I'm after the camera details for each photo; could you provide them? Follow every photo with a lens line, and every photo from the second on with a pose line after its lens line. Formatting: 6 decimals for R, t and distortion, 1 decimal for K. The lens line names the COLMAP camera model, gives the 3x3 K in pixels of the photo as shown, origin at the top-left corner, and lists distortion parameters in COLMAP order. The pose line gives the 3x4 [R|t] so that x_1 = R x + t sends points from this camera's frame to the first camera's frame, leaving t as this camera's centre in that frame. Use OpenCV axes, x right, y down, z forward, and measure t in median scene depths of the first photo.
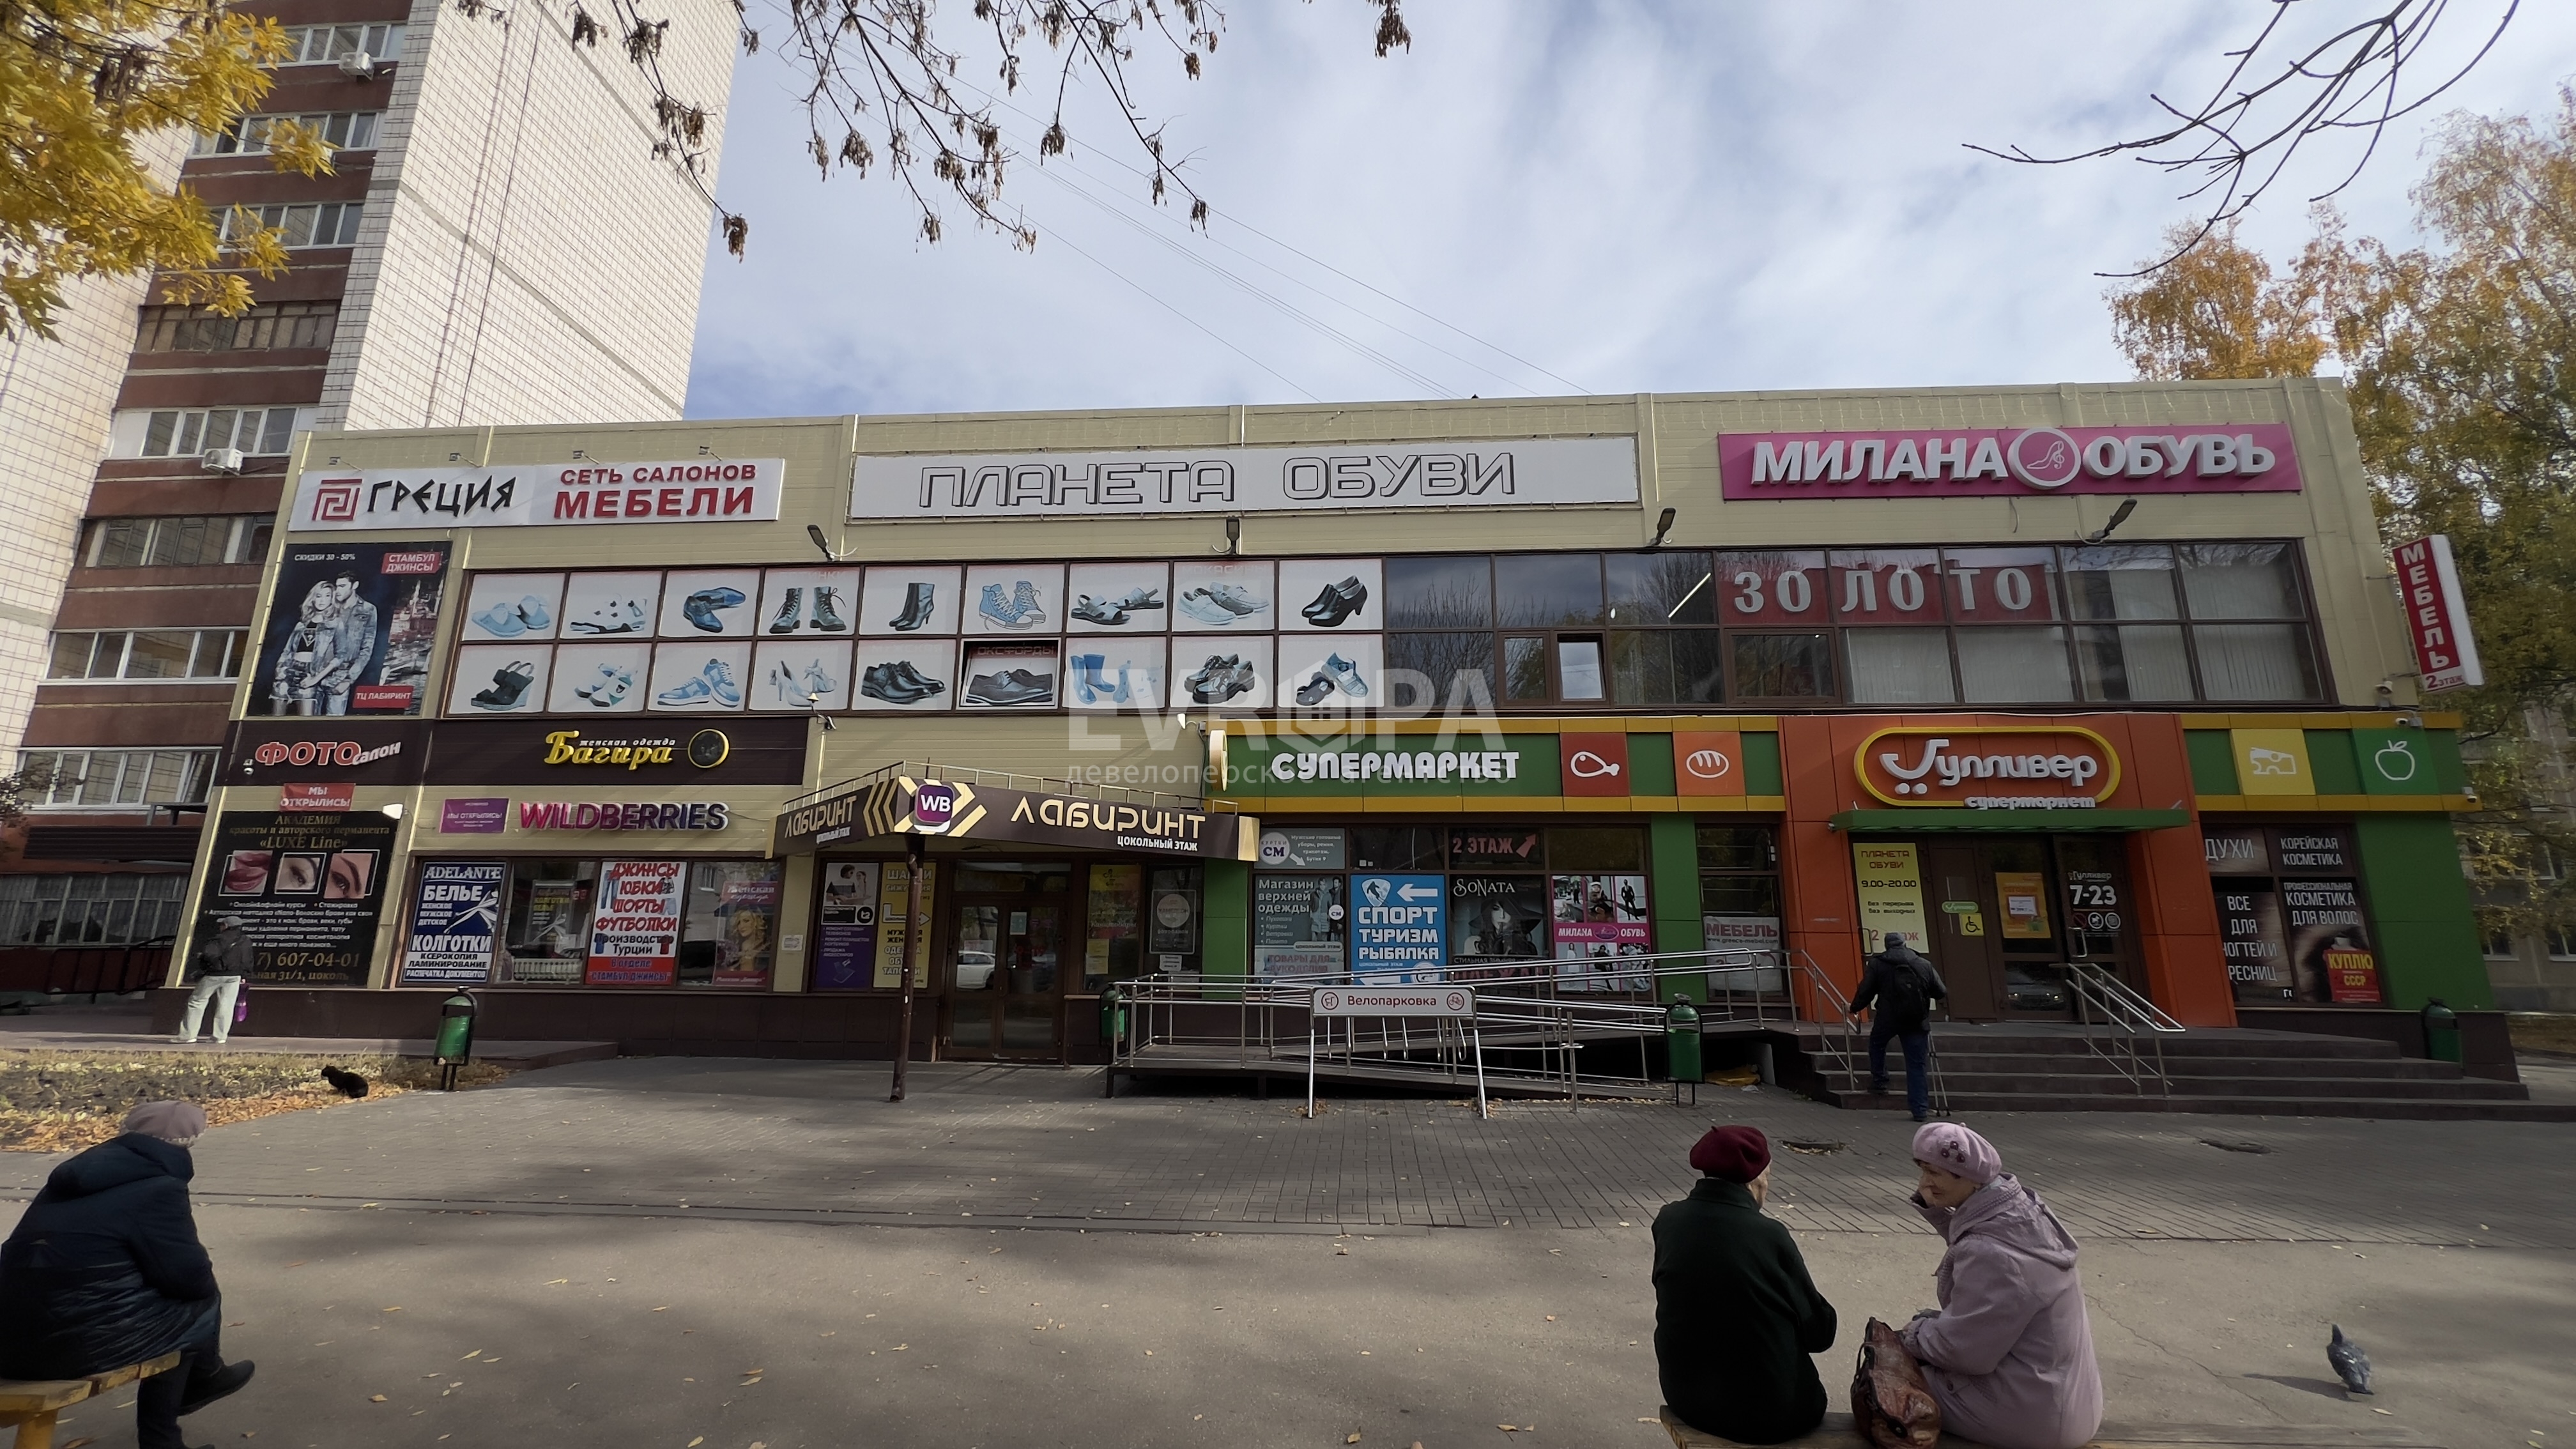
lens RADIAL K [[1024.2, 0, 1291.1], [0, 1024.2, 736.7], [0, 0, 1]] dist [-0.002011, -0.001111]
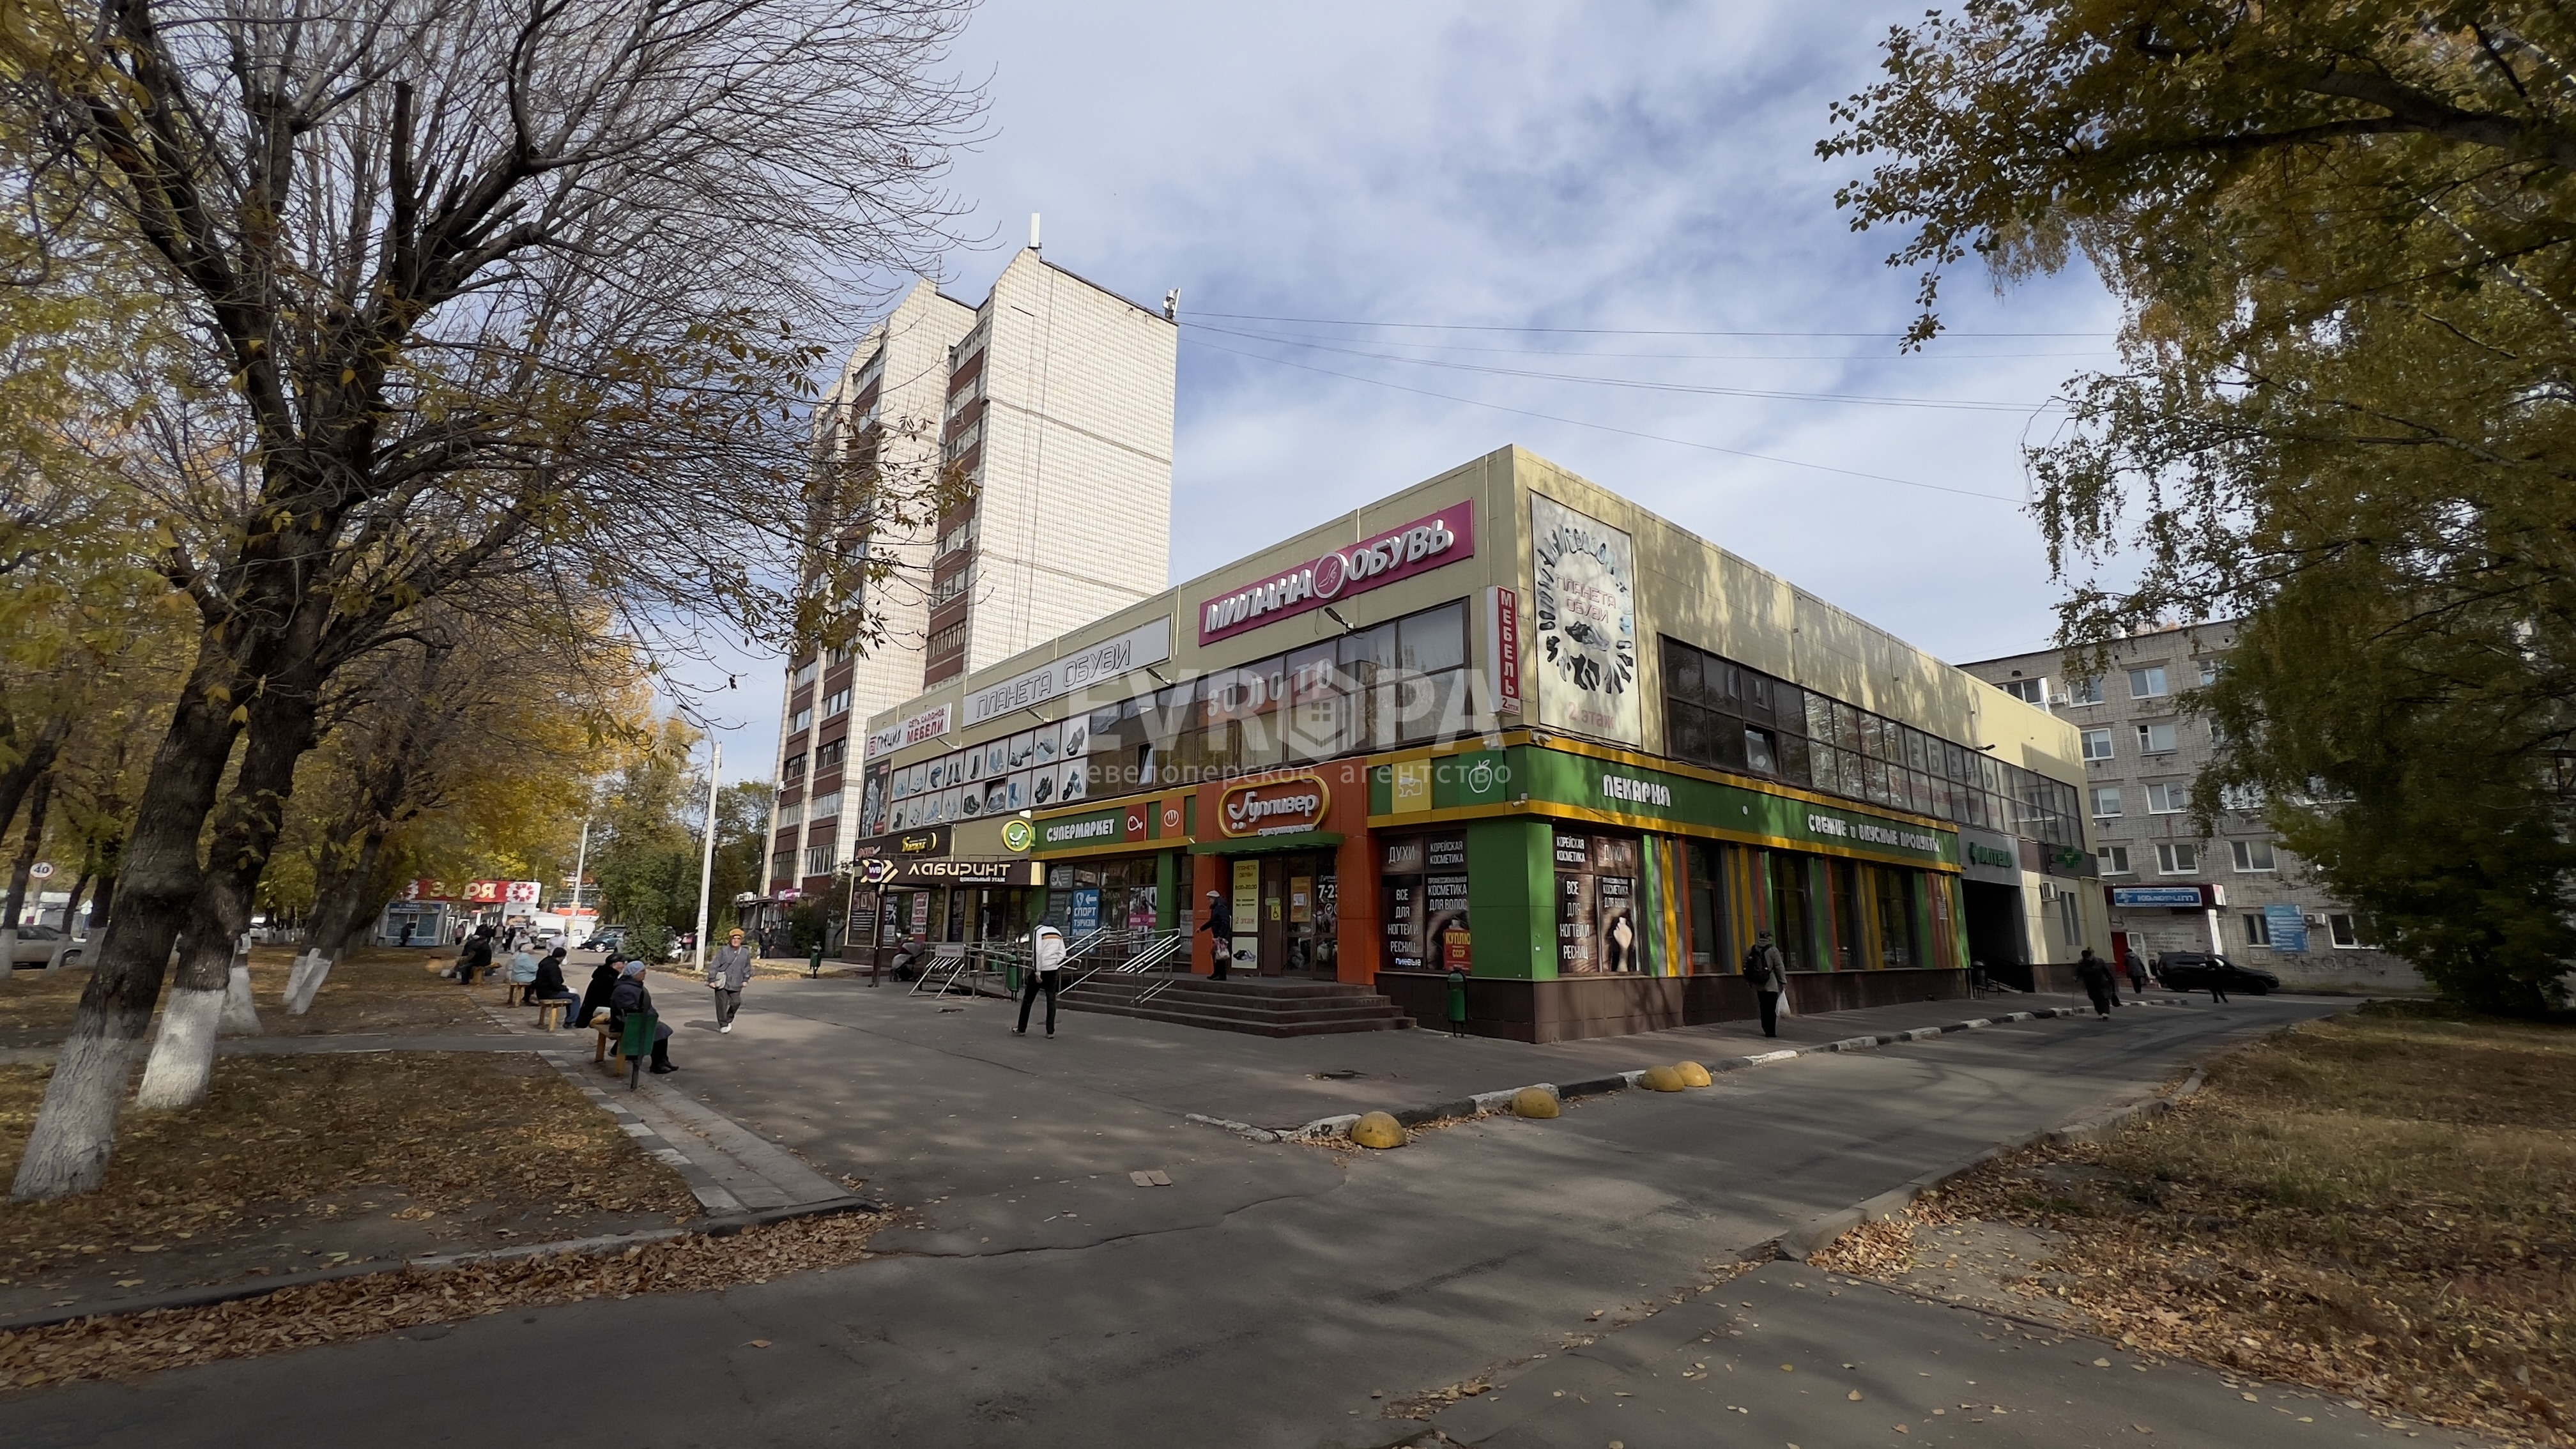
lens RADIAL K [[1024.2, 0, 1277.5], [0, 1024.2, 717.0], [0, 0, 1]] dist [-0.002011, -0.001111]
pose [[0.693272, -0.147909, -0.705335, 1.724455], [0.144147, 0.987394, -0.065375, -0.002110], [0.706113, -0.056349, 0.705853, -0.045344]]
